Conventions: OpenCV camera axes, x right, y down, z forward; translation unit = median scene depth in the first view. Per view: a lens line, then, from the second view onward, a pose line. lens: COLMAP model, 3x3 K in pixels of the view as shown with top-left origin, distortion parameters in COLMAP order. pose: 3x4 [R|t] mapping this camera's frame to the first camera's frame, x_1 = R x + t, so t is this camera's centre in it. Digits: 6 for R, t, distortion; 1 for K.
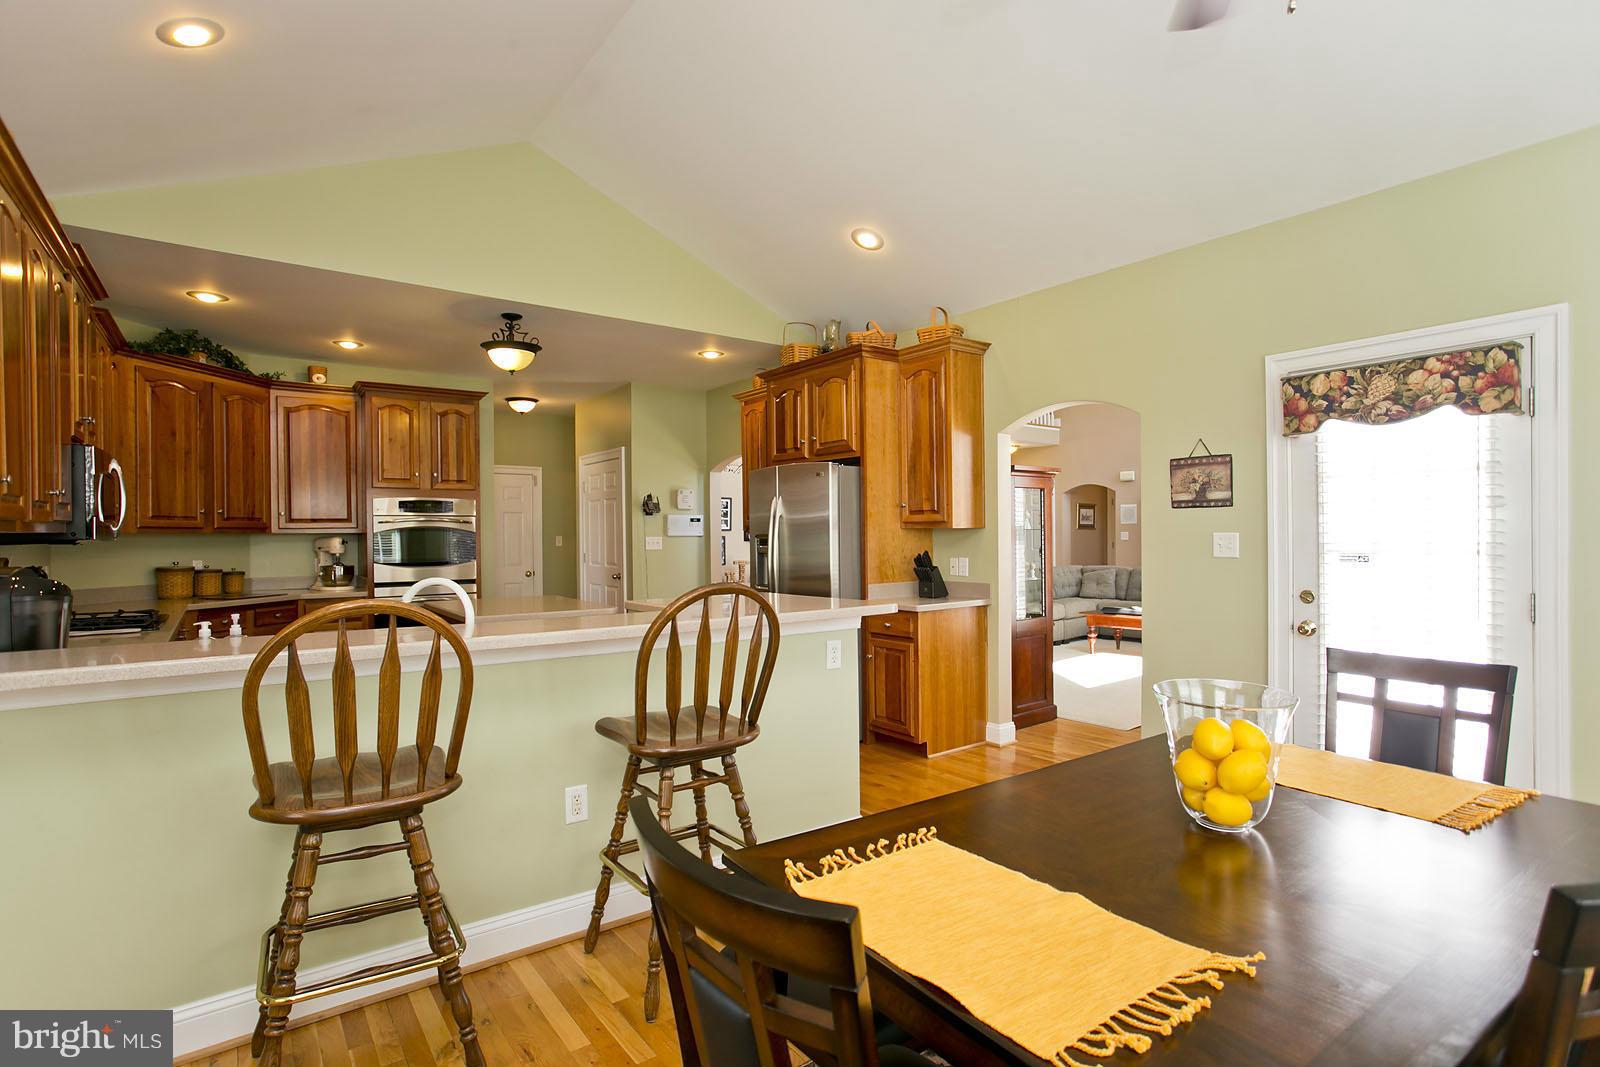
lens RADIAL K [[786.4, 0, 785.8], [0, 786.4, 527.7], [0, 0, 1]] dist [-0.021181, 0.008151]
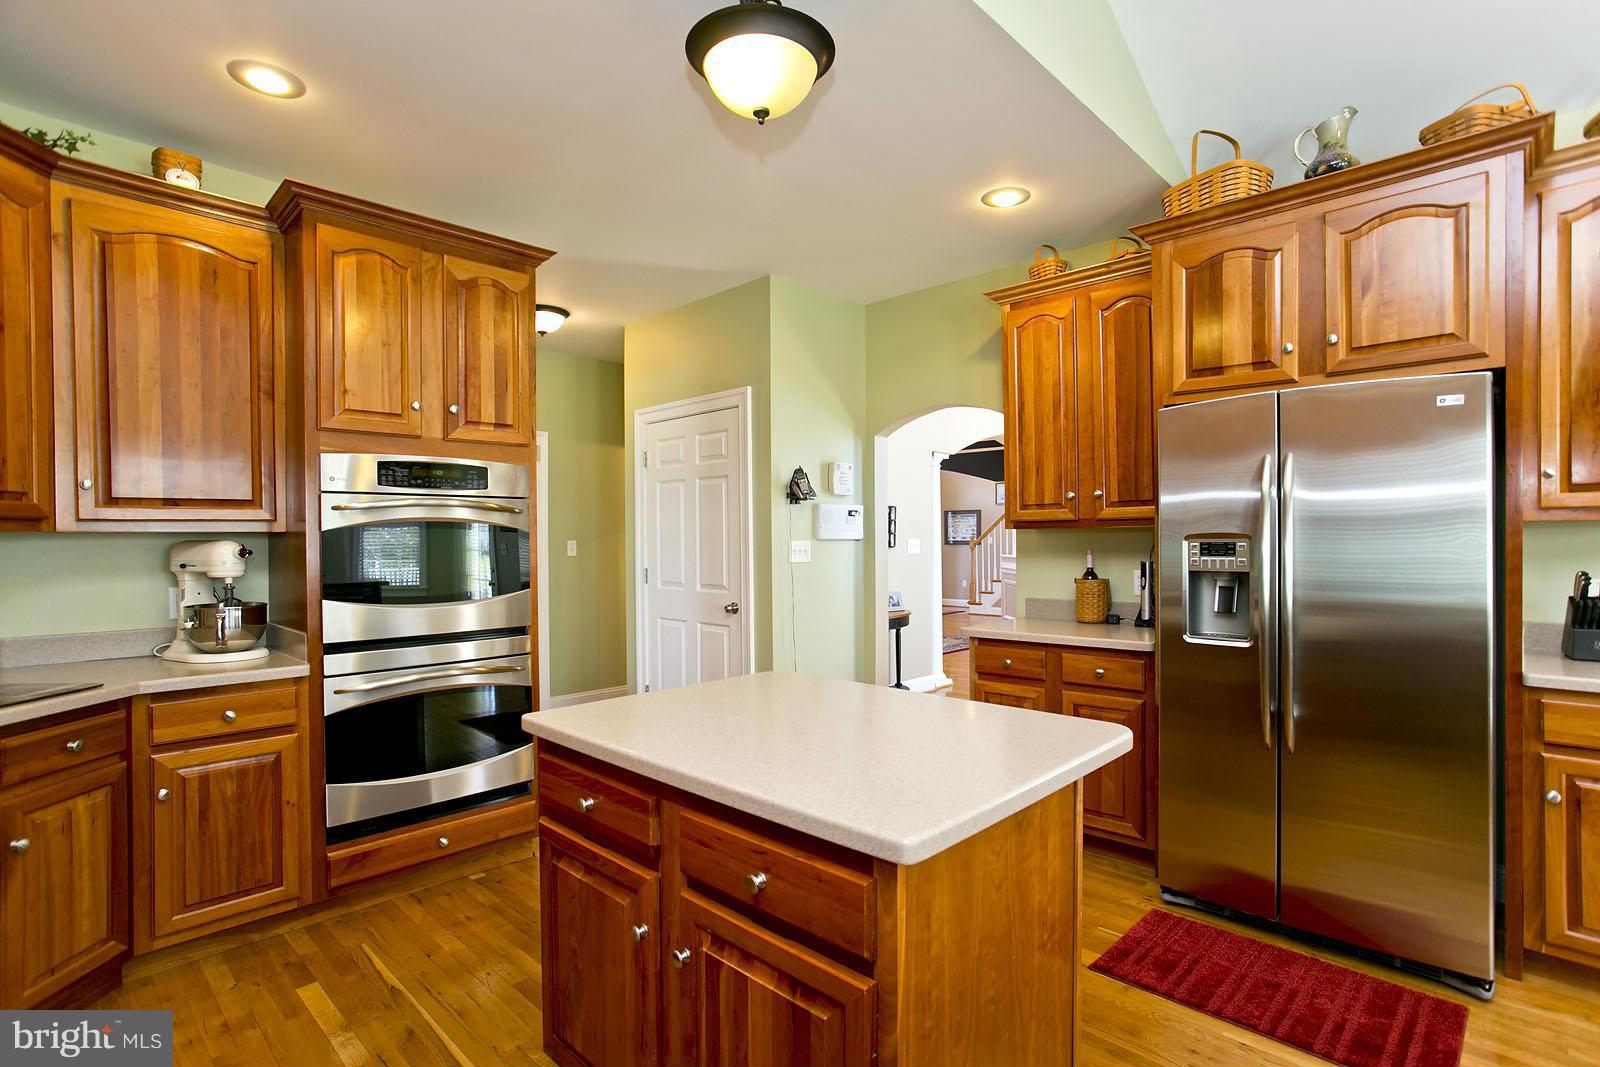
lens RADIAL K [[786.4, 0, 805.1], [0, 786.4, 534.6], [0, 0, 1]] dist [-0.021181, 0.008151]
pose [[0.984207, -0.000730, 0.177022, -0.328930], [0.000580, 0.999999, 0.000898, 0.008300], [-0.177022, -0.000781, 0.984207, 0.505538]]
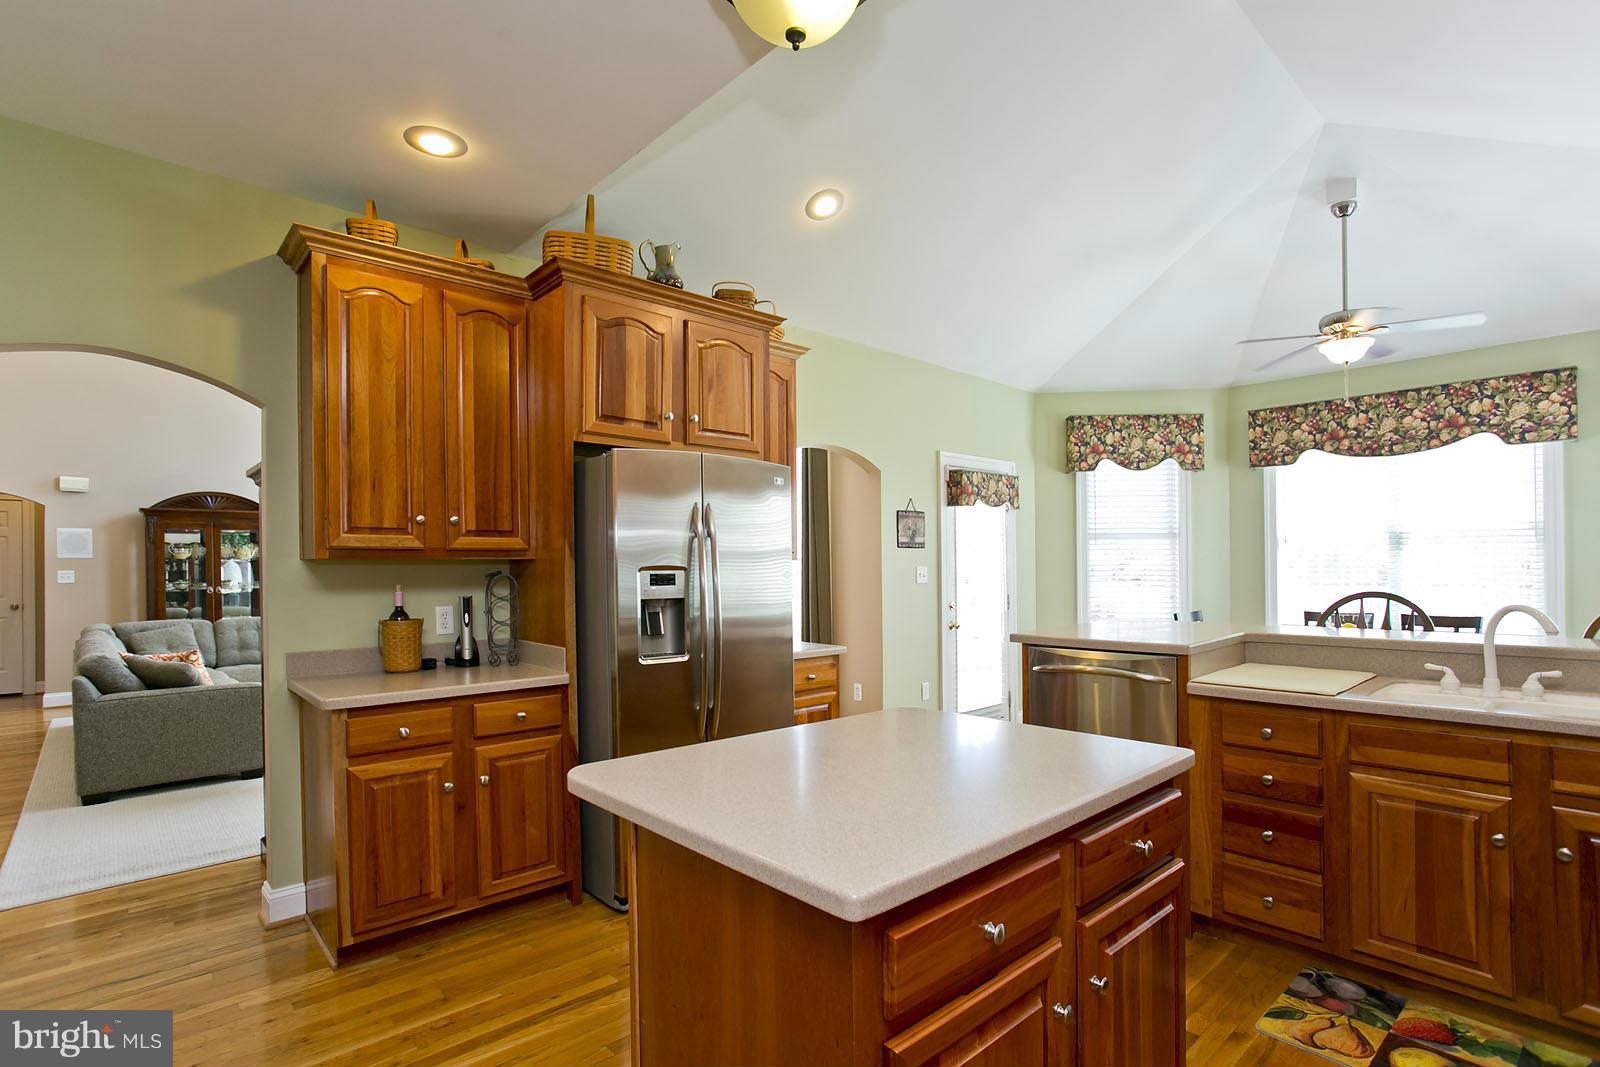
lens RADIAL K [[859.0, 0, 767.5], [0, 859.0, 562.5], [0, 0, 1]] dist [0.003239, 0.002402]
pose [[-0.116273, 0.015678, 0.993094, -0.625108], [-0.002060, 0.999869, -0.016026, 0.015628], [-0.993215, -0.003909, -0.116225, 0.954729]]
